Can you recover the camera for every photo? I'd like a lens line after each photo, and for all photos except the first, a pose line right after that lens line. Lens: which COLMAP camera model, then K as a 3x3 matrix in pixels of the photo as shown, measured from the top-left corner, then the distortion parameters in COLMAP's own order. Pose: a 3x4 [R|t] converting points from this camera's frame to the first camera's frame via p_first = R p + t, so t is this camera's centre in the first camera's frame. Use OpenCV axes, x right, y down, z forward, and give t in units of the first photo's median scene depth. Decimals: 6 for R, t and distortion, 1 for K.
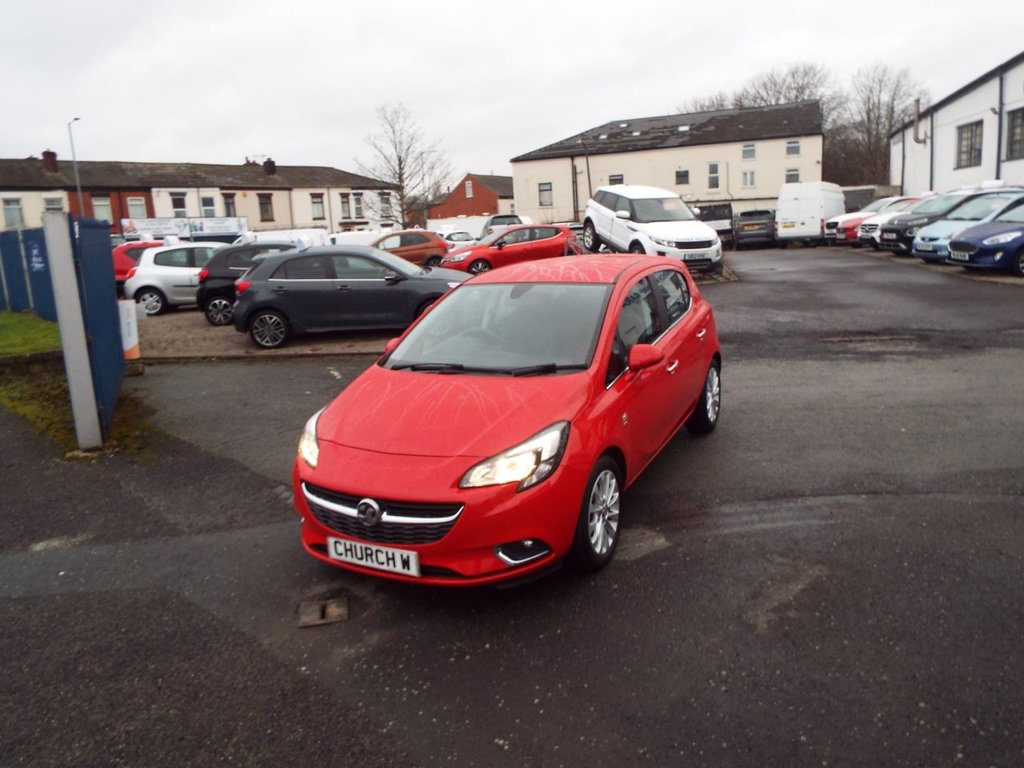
lens RADIAL K [[727.9, 0, 511.1], [0, 727.9, 381.7], [0, 0, 1]] dist [-0.015457, -0.005923]
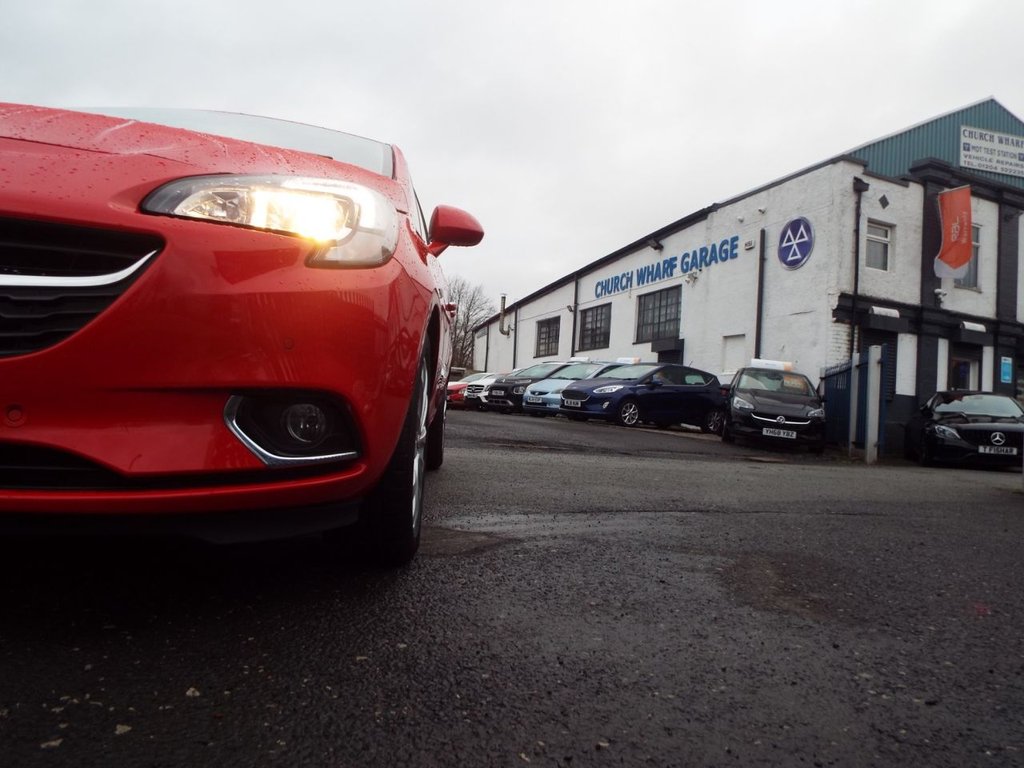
lens RADIAL K [[751.0, 0, 512.3], [0, 751.0, 363.1], [0, 0, 1]] dist [-0.006323, -0.004213]
pose [[0.844885, 0.157811, 0.511140, -0.030194], [-0.013748, 0.961586, -0.274159, 0.100682], [-0.534771, 0.224606, 0.814599, 0.206224]]
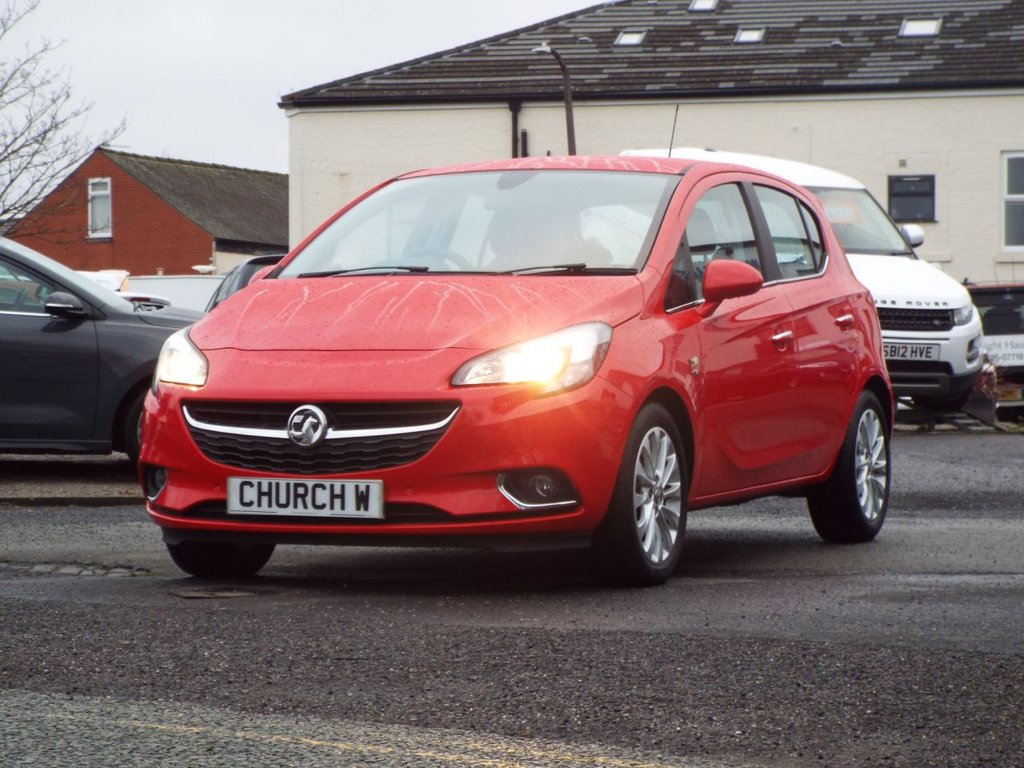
lens RADIAL K [[3040.7, 0, 511.3], [0, 3040.7, 384.5], [0, 0, 1]] dist [-0.019776, 1.311598]
pose [[0.994065, 0.060898, 0.090145, -0.087418], [-0.040621, 0.976484, -0.211728, 0.239119], [-0.100919, 0.206809, 0.973163, -0.568564]]
